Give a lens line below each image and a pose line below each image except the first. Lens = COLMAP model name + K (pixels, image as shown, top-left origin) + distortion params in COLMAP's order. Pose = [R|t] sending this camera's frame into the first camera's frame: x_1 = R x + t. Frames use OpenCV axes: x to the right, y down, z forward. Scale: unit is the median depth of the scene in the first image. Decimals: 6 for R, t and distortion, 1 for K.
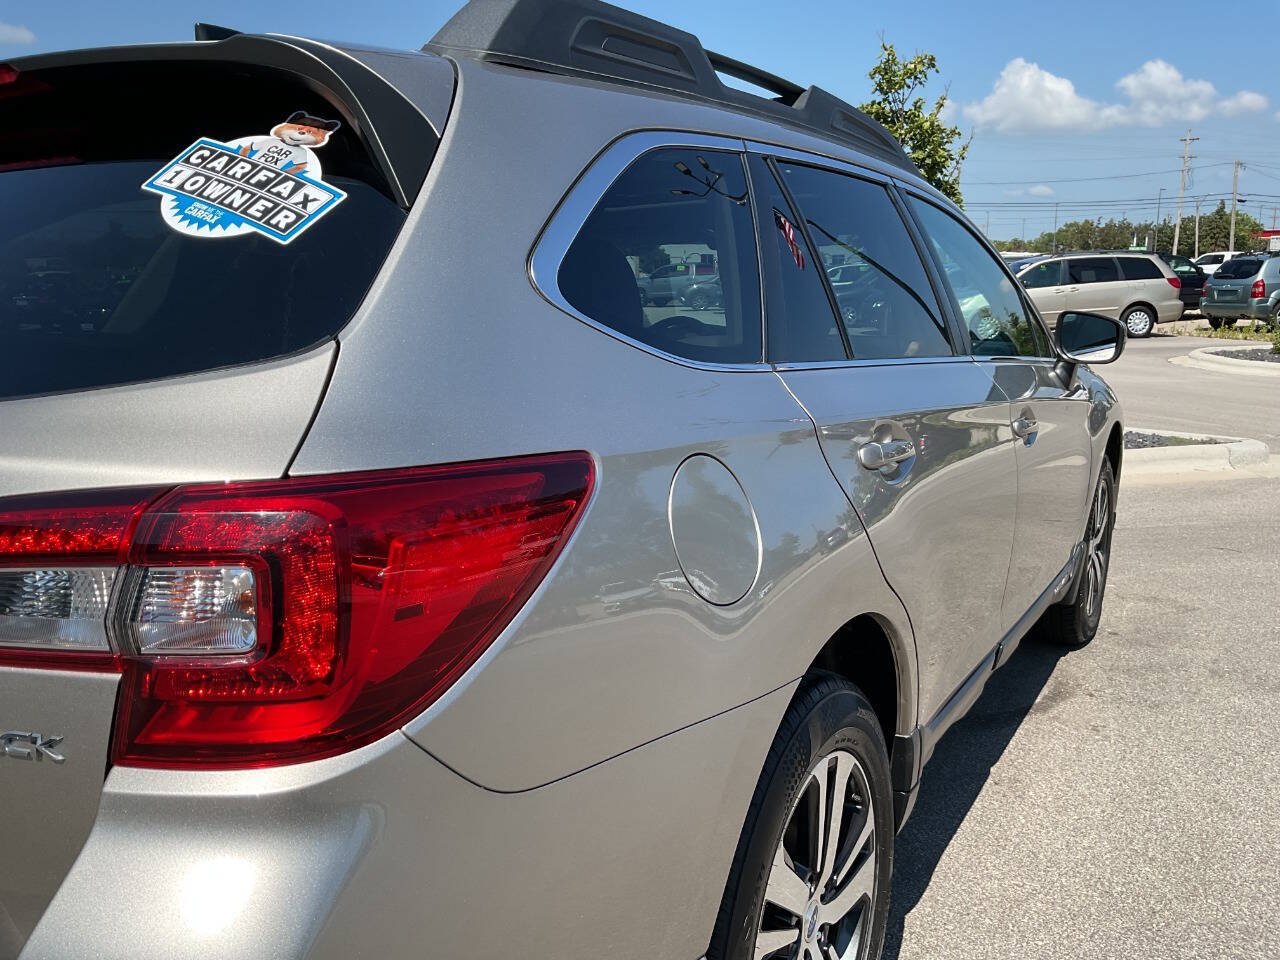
lens RADIAL K [[1078.0, 0, 635.0], [0, 1078.0, 473.6], [0, 0, 1]] dist [0.049314, -0.093850]
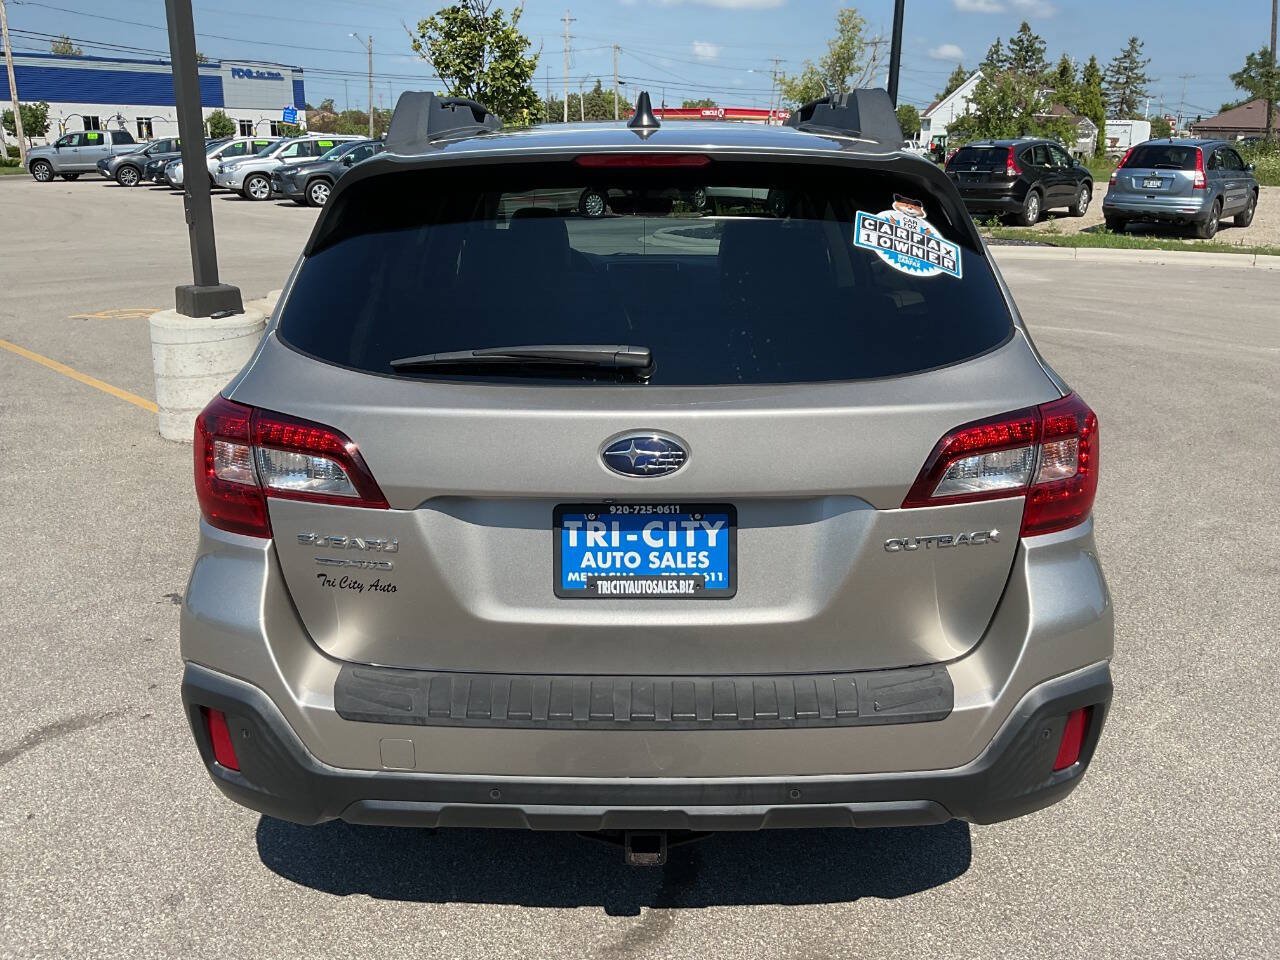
lens RADIAL K [[1079.1, 0, 626.0], [0, 1079.1, 475.0], [0, 0, 1]] dist [0.048884, -0.075316]
pose [[0.855088, -0.143820, 0.498138, -1.688050], [0.085587, 0.986732, 0.137969, -0.169115], [-0.511371, -0.075342, 0.856051, -0.335447]]
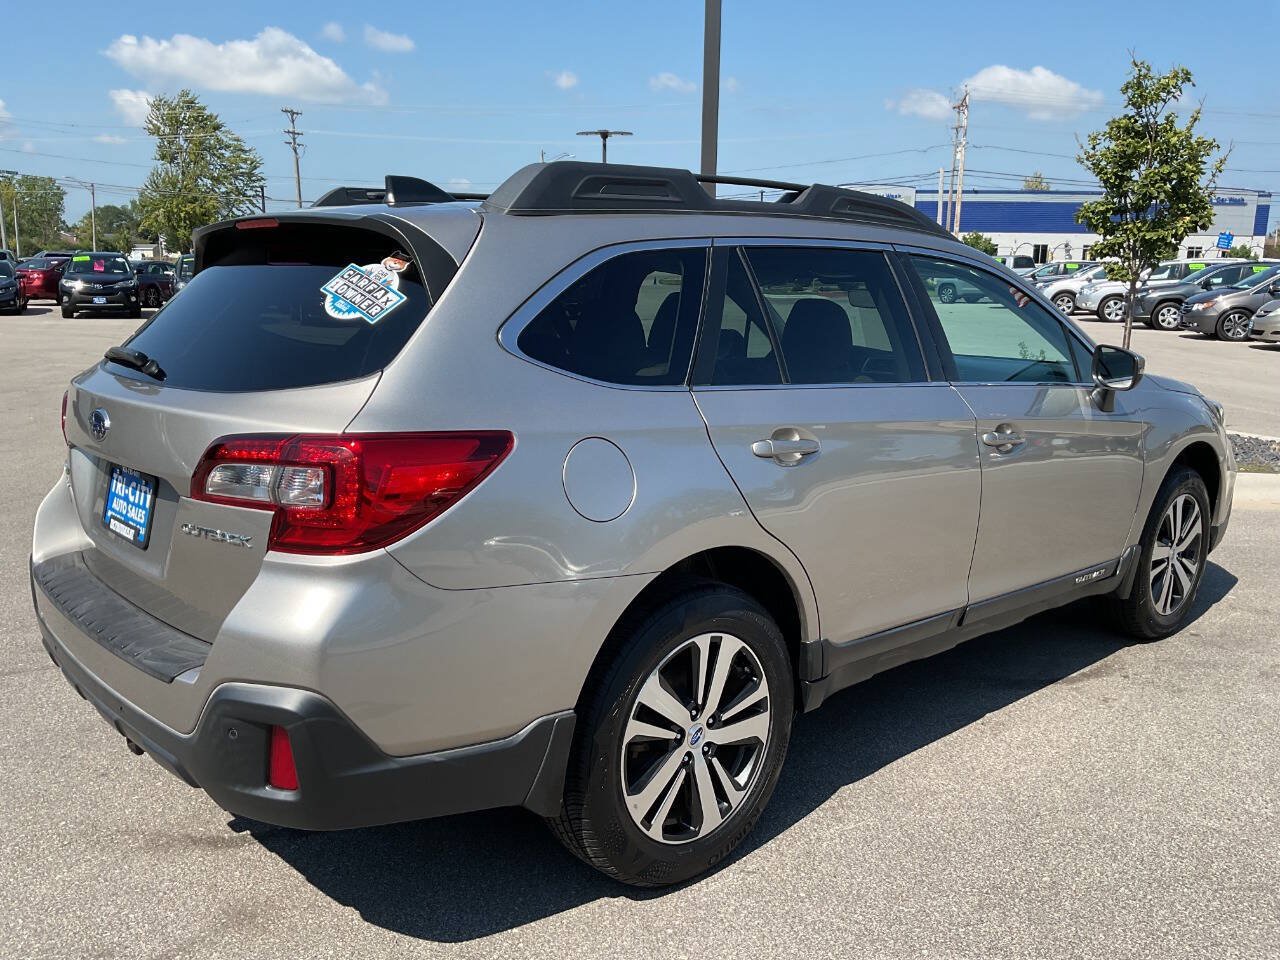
lens RADIAL K [[1078.0, 0, 635.0], [0, 1078.0, 473.6], [0, 0, 1]] dist [0.049314, -0.093850]
pose [[0.958998, 0.067069, -0.275361, 0.692937], [-0.064789, 0.997748, 0.017376, 0.006859], [0.275906, 0.001177, 0.961184, -0.789979]]
